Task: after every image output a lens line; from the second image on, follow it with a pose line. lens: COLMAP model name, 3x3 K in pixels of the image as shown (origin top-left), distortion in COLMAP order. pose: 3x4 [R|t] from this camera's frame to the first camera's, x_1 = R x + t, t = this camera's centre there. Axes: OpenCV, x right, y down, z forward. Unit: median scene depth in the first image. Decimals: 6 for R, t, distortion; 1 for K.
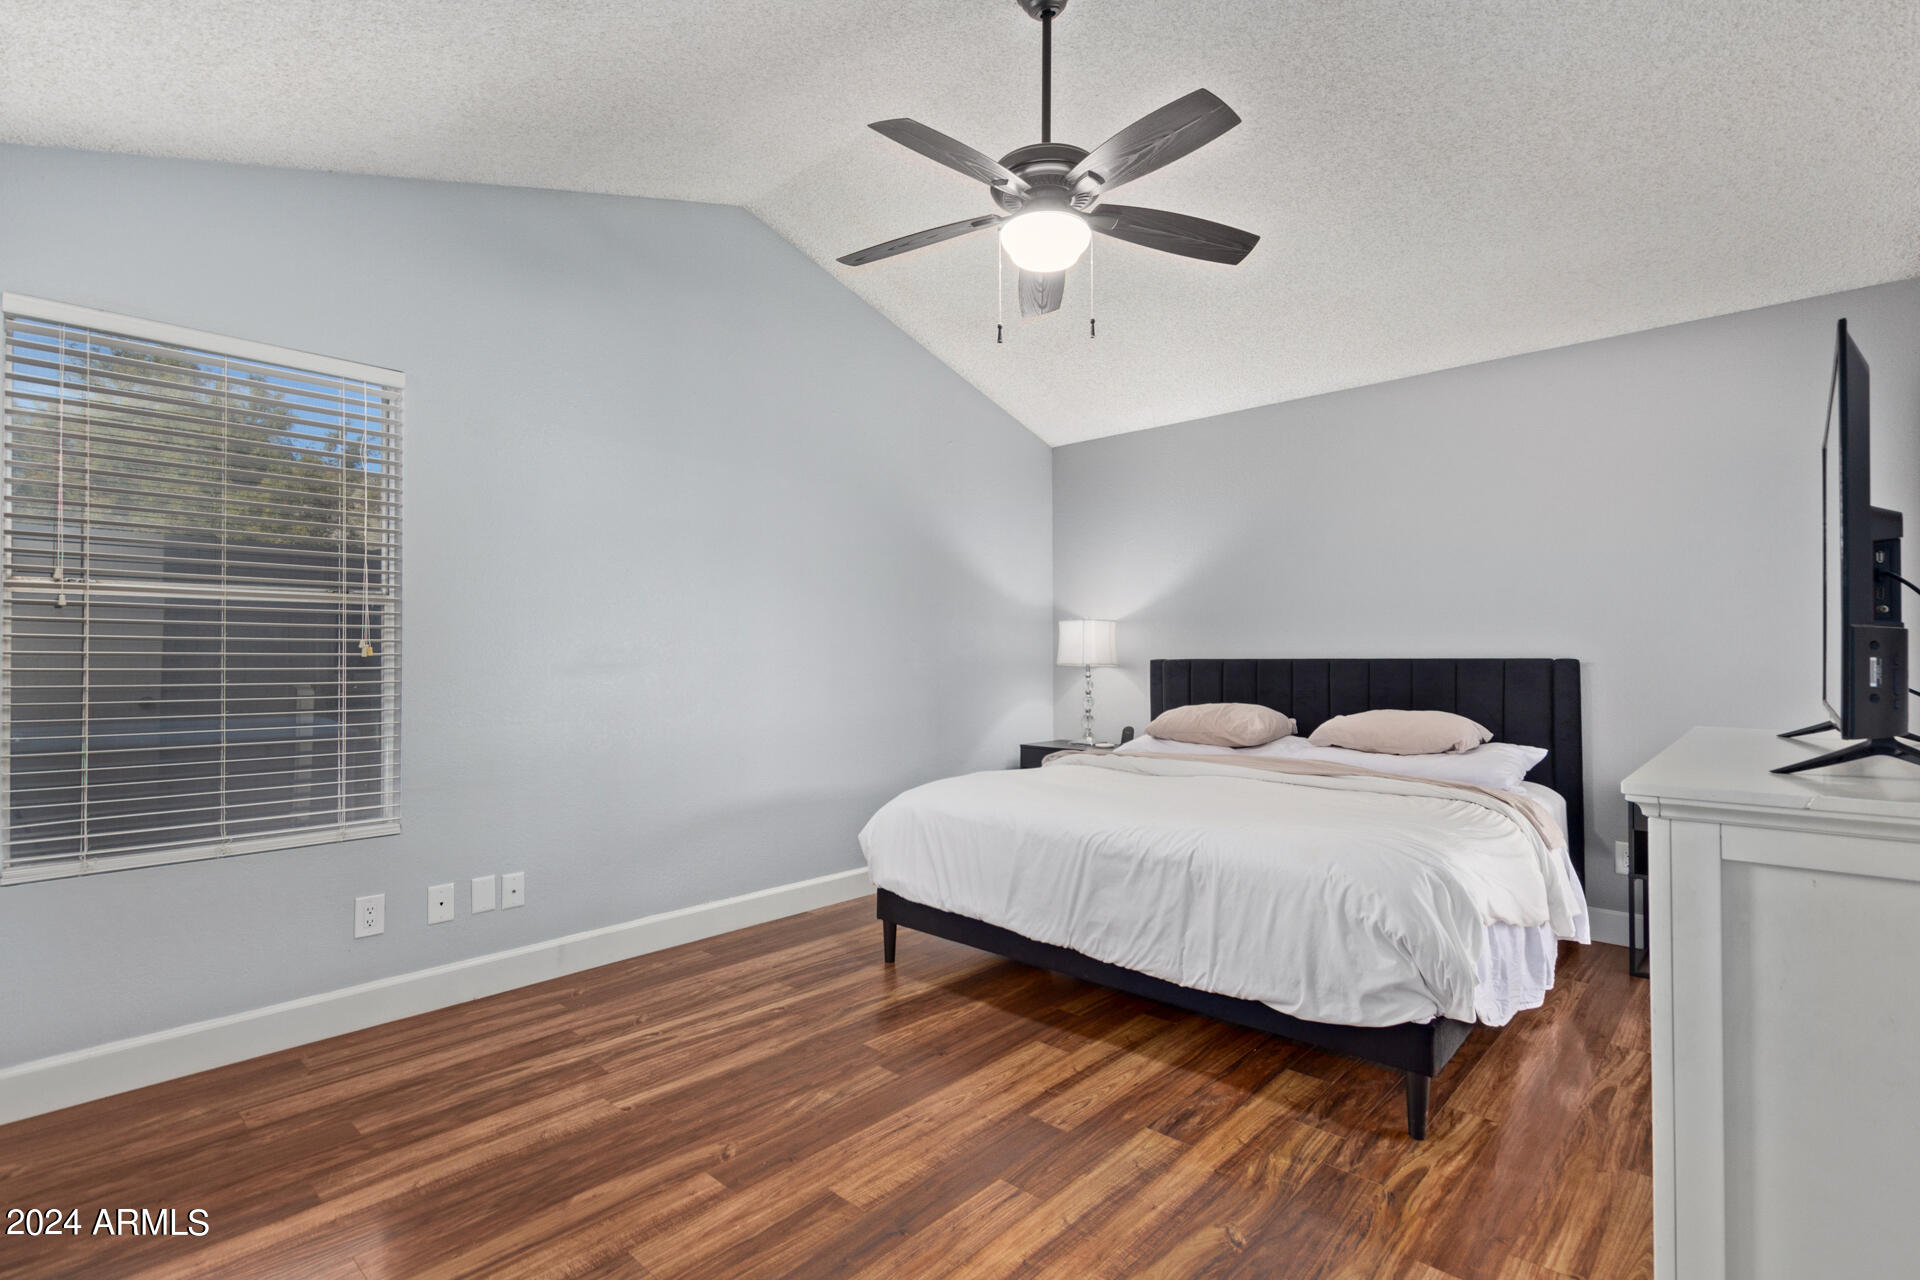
lens RADIAL K [[882.6, 0, 972.0], [0, 882.6, 643.8], [0, 0, 1]] dist [0.005639, -0.002160]
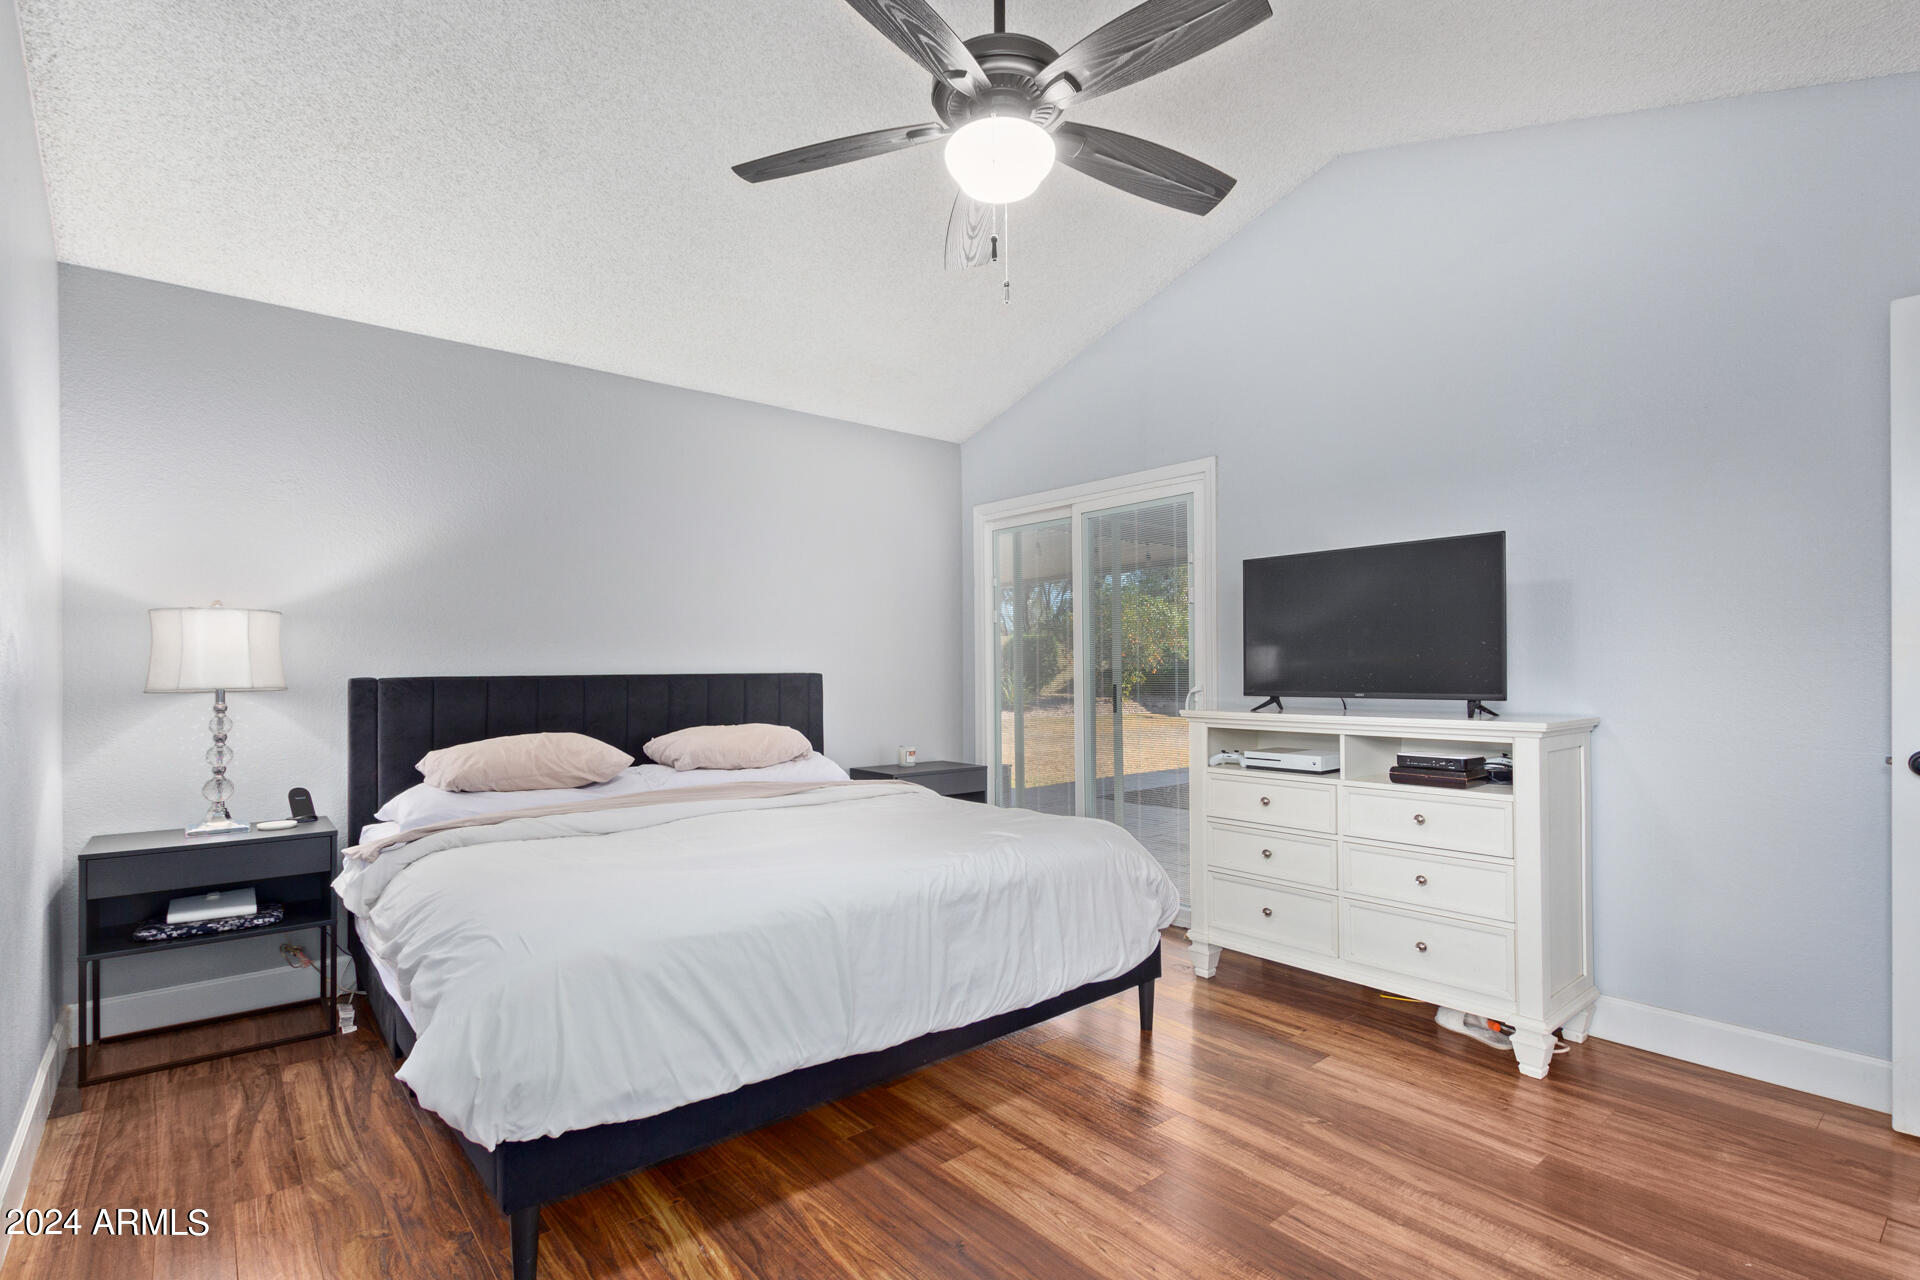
lens RADIAL K [[901.5, 0, 944.4], [0, 901.5, 674.7], [0, 0, 1]] dist [0.007641, -0.003080]
pose [[0.152662, -0.002495, 0.988275, -0.695716], [-0.007098, 0.999968, 0.003621, 0.017914], [-0.988253, -0.007568, 0.152640, 0.867080]]
